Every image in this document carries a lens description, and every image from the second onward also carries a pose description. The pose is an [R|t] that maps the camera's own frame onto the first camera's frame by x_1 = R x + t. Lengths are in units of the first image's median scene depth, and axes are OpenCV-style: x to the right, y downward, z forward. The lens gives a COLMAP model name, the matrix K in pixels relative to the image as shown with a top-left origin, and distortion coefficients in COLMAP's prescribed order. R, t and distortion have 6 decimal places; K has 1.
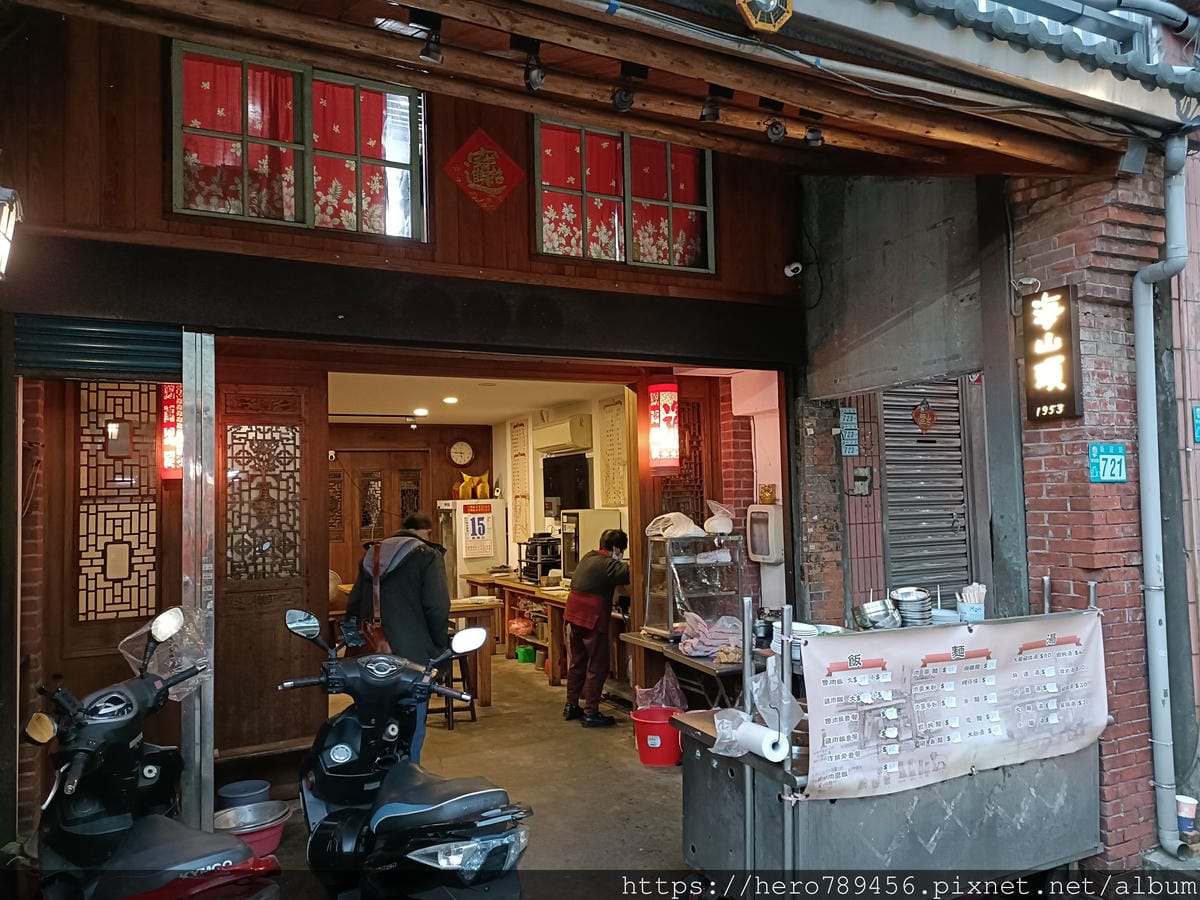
lens RADIAL K [[882.5, 0, 600.0], [0, 882.5, 450.0], [0, 0, 1]] dist [0.074196, -0.096330]
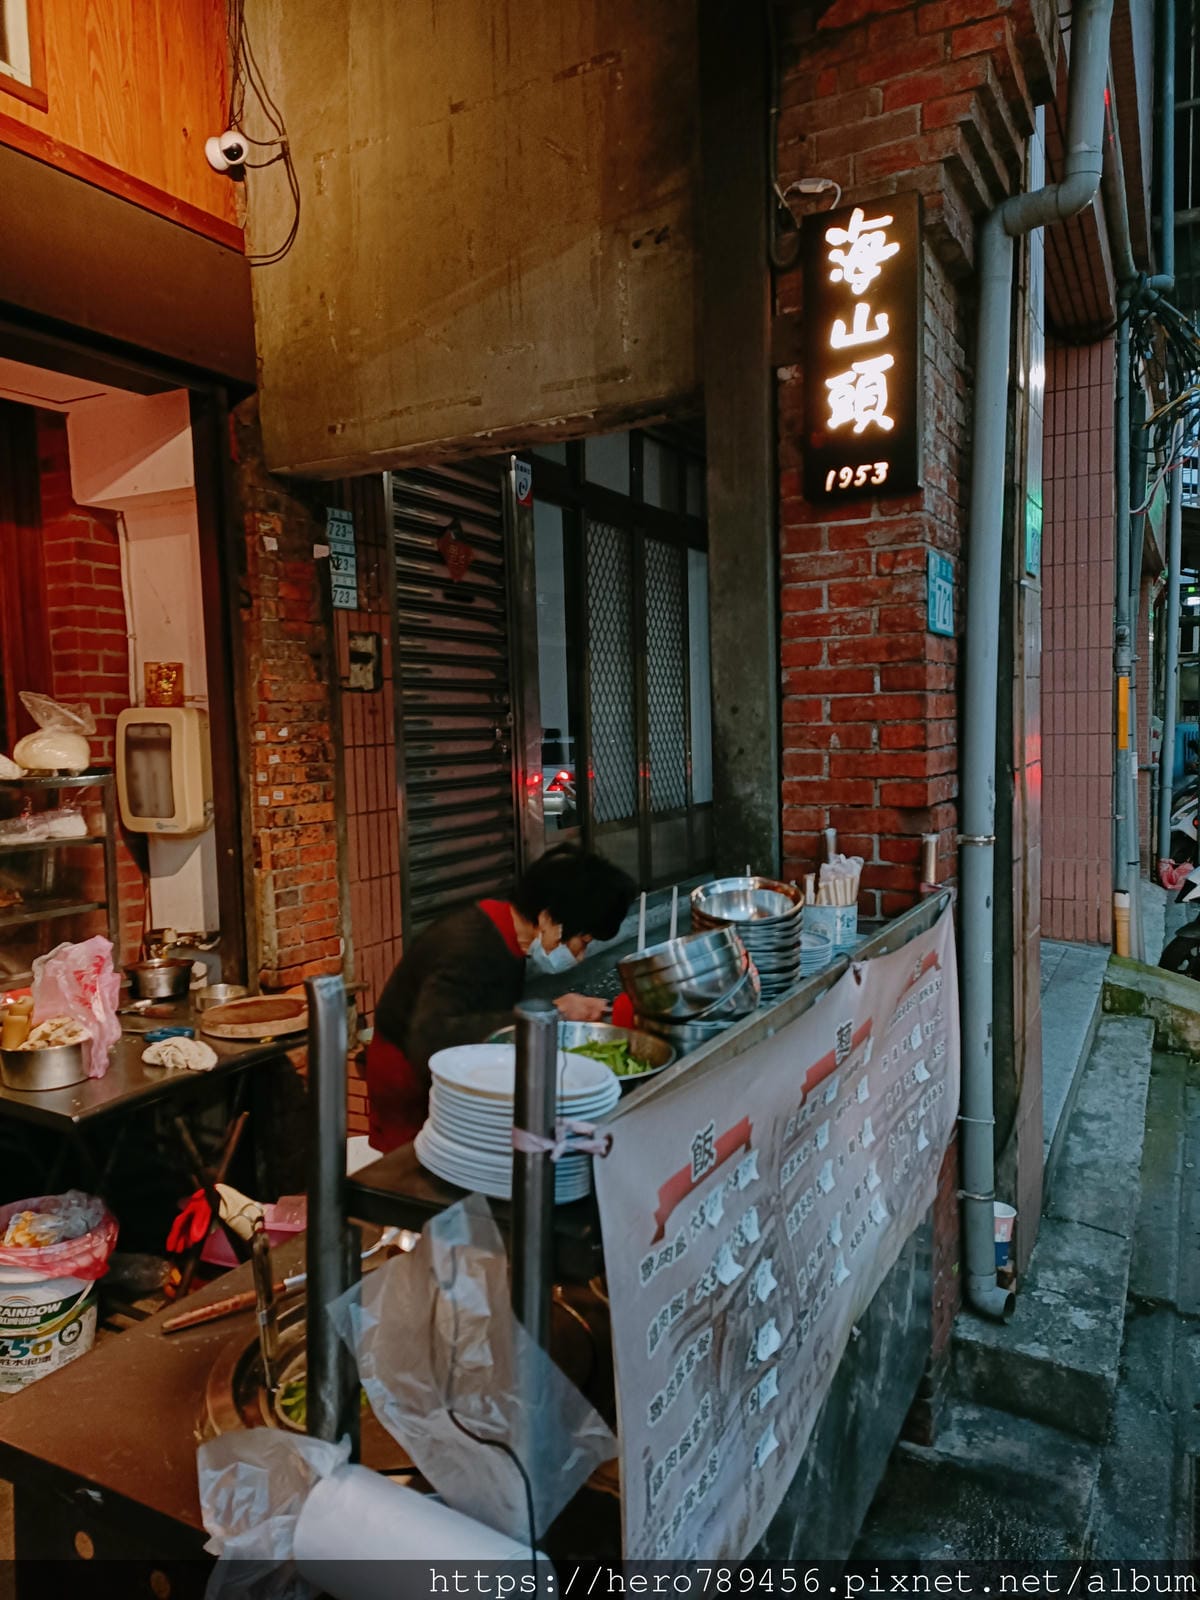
lens RADIAL K [[1152.0, 0, 600.0], [0, 1152.0, 800.0], [0, 0, 1]] dist [0.089757, -0.078042]
pose [[0.816978, -0.036832, 0.575491, 0.034629], [-0.023108, 0.995066, 0.096489, 0.066065], [-0.576206, -0.092127, 0.812096, 0.544583]]
